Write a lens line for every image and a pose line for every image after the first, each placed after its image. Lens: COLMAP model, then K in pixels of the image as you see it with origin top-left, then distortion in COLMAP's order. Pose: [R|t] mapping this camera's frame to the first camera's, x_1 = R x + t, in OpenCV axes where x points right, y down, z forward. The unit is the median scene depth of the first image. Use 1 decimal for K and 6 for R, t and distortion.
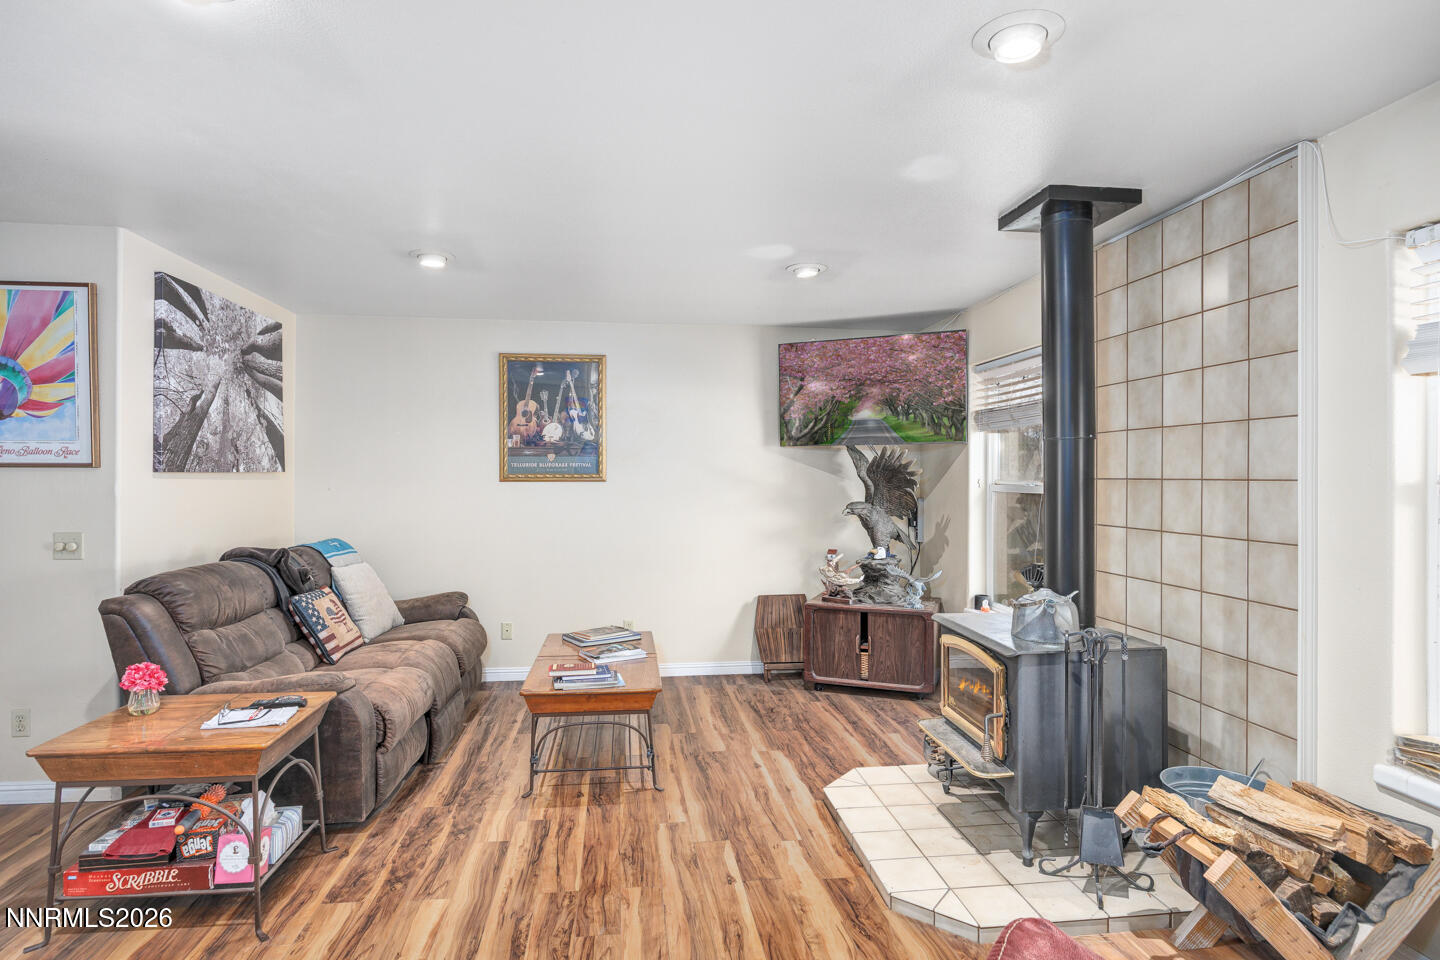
lens RADIAL K [[752.2, 0, 716.1], [0, 752.2, 485.4], [0, 0, 1]] dist [0.002133, -0.000056]
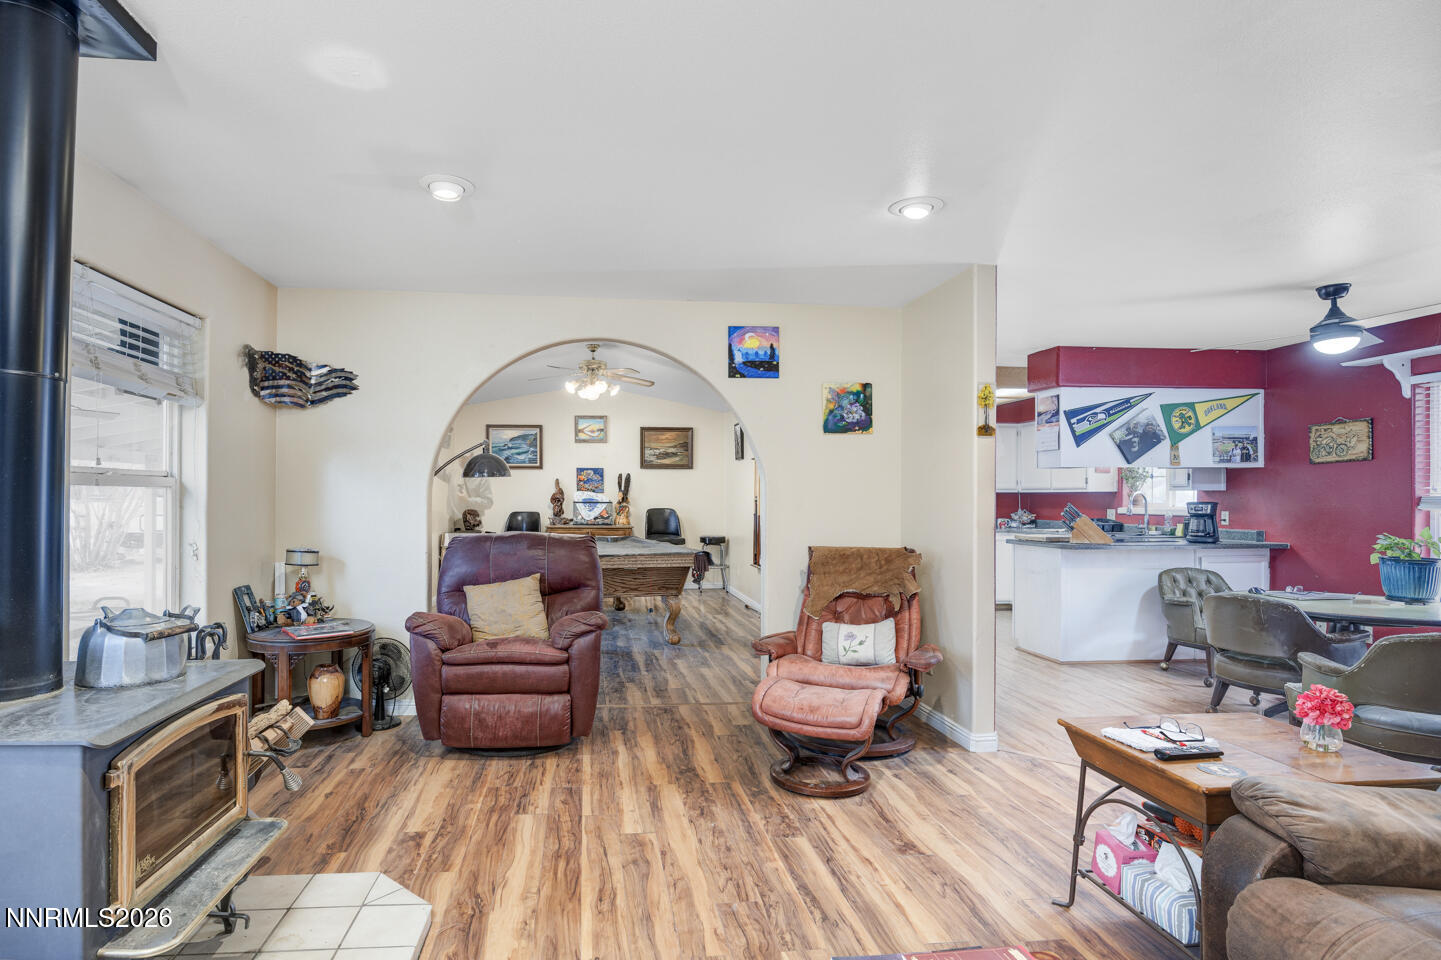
lens RADIAL K [[747.8, 0, 720.1], [0, 747.8, 485.4], [0, 0, 1]] dist [-0.000381, 0.000016]
pose [[-0.998490, -0.001407, -0.054922, -0.074708], [-0.000804, 0.999939, -0.011015, 0.034411], [0.054935, -0.010954, -0.998430, 1.981515]]
